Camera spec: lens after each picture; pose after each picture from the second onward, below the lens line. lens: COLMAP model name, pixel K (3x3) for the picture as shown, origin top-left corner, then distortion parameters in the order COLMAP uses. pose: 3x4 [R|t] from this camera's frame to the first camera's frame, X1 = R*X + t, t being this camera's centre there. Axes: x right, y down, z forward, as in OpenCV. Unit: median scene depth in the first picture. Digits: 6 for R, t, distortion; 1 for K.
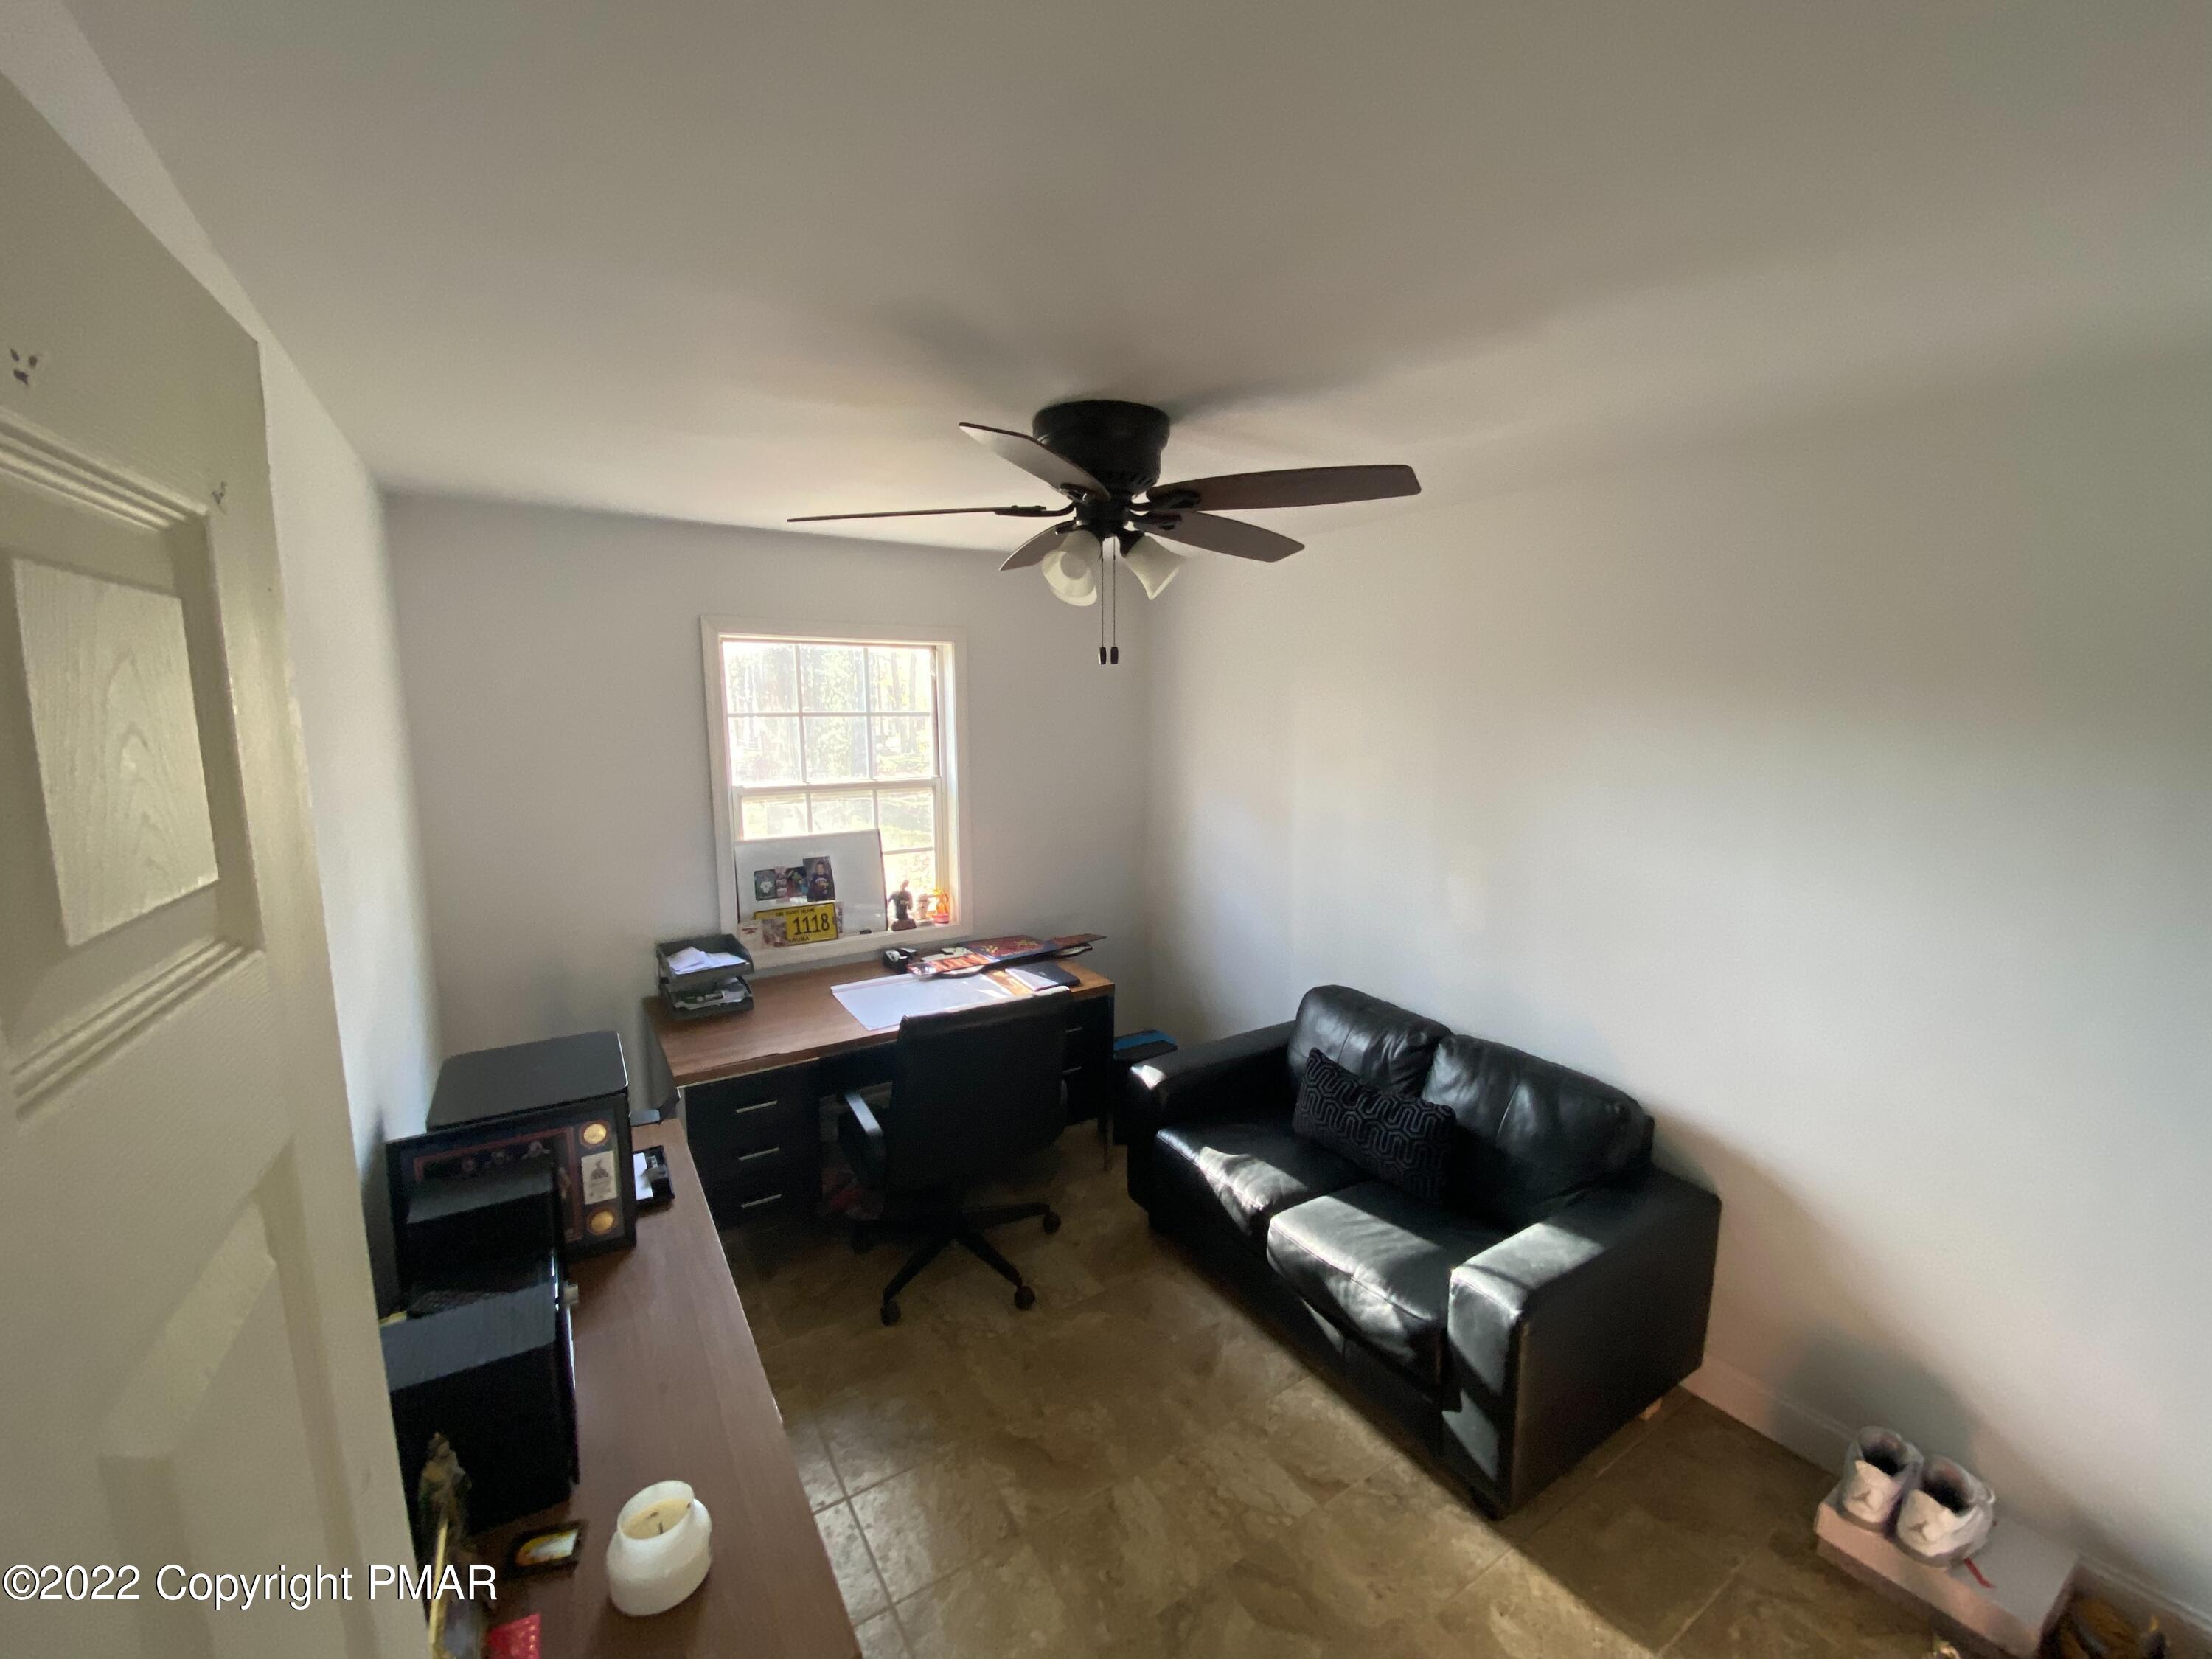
lens RADIAL K [[902.7, 0, 1106.0], [0, 902.7, 829.5], [0, 0, 1]] dist [0.019561, -0.020701]
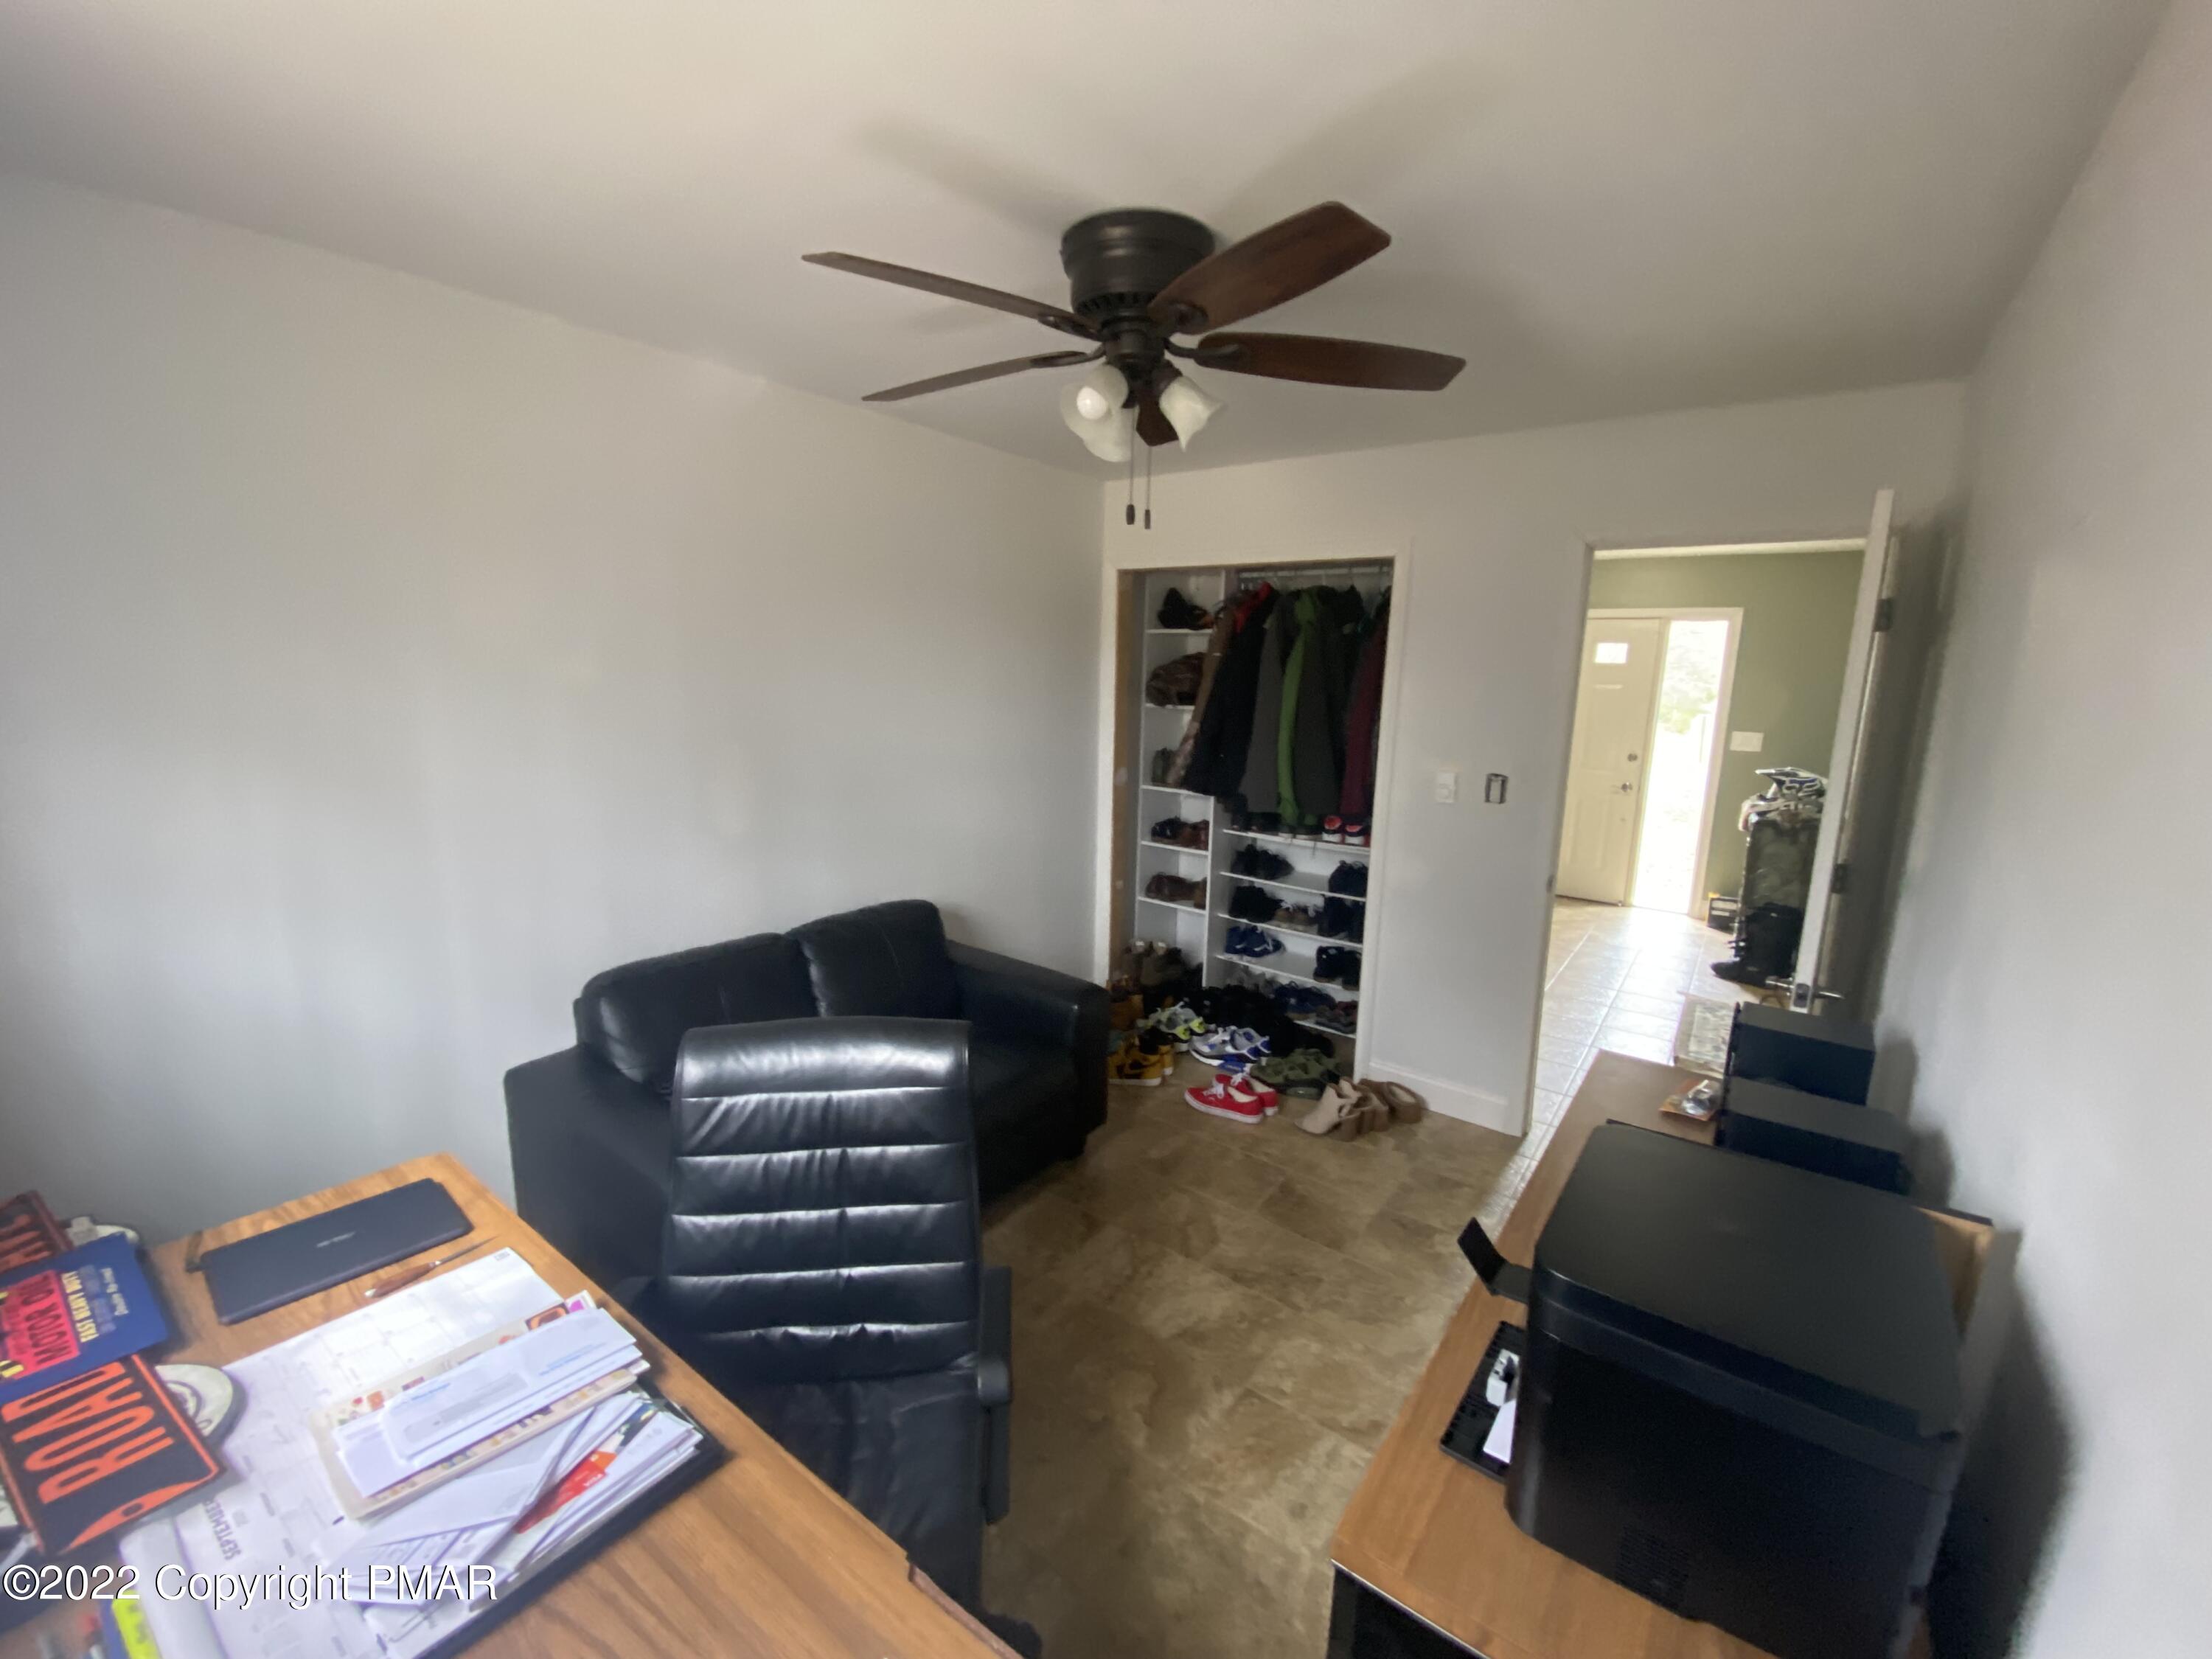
lens RADIAL K [[902.7, 0, 1106.0], [0, 902.7, 829.5], [0, 0, 1]] dist [0.019561, -0.020701]
pose [[-0.373035, -0.171963, 0.911742, -0.887792], [0.099596, 0.969574, 0.223620, -0.094083], [-0.922456, 0.174224, -0.344558, 1.421714]]
